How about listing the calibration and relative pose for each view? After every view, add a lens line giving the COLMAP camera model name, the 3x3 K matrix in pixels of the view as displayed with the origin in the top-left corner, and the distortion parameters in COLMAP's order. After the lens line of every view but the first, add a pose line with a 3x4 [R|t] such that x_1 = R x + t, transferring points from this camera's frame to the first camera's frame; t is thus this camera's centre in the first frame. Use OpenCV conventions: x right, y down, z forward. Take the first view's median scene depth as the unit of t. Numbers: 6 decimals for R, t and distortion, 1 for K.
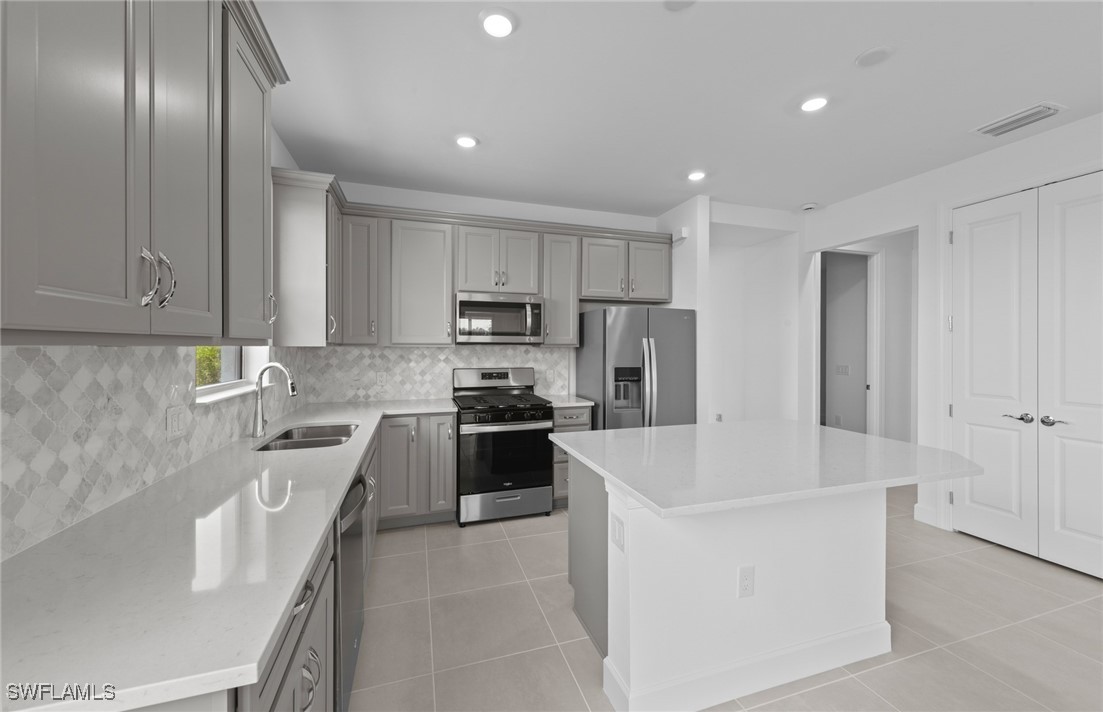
lens RADIAL K [[421.9, 0, 553.0], [0, 421.9, 347.6], [0, 0, 1]] dist [0.000209, 0.000033]
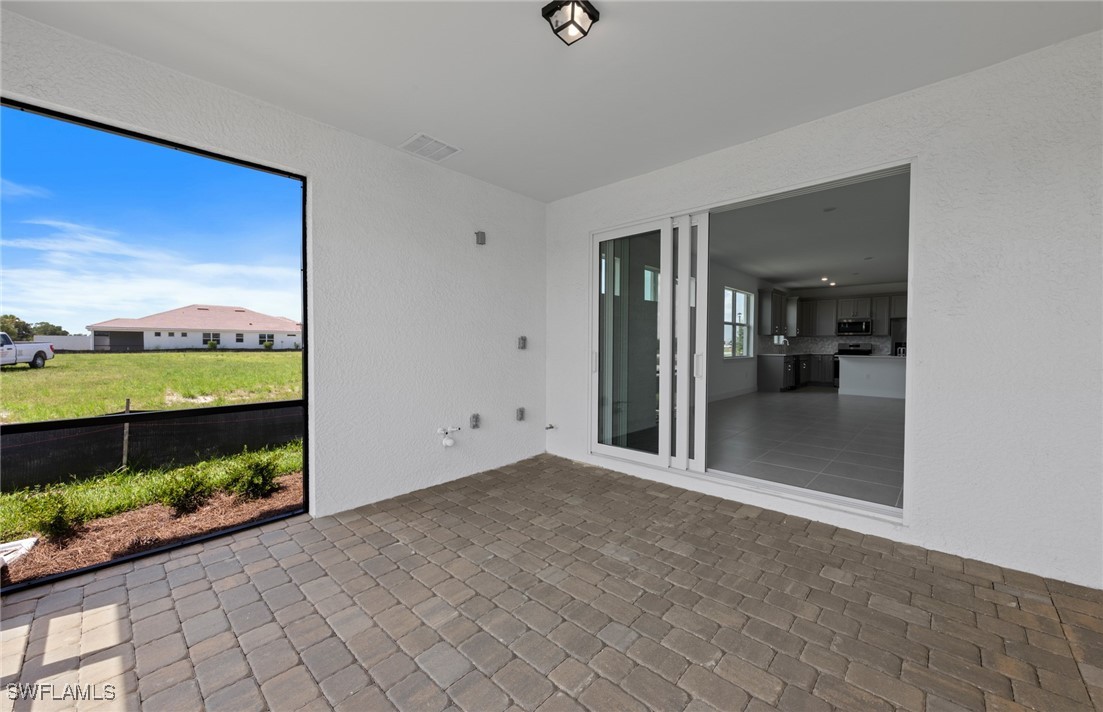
lens RADIAL K [[426.9, 0, 551.5], [0, 426.9, 356.0], [0, 0, 1]] dist [0.001032, 0.000065]
pose [[0.481949, 0.025027, -0.875842, 1.583592], [-0.008525, 0.999679, 0.023874, 0.089078], [0.876158, -0.004039, 0.482007, -2.510791]]
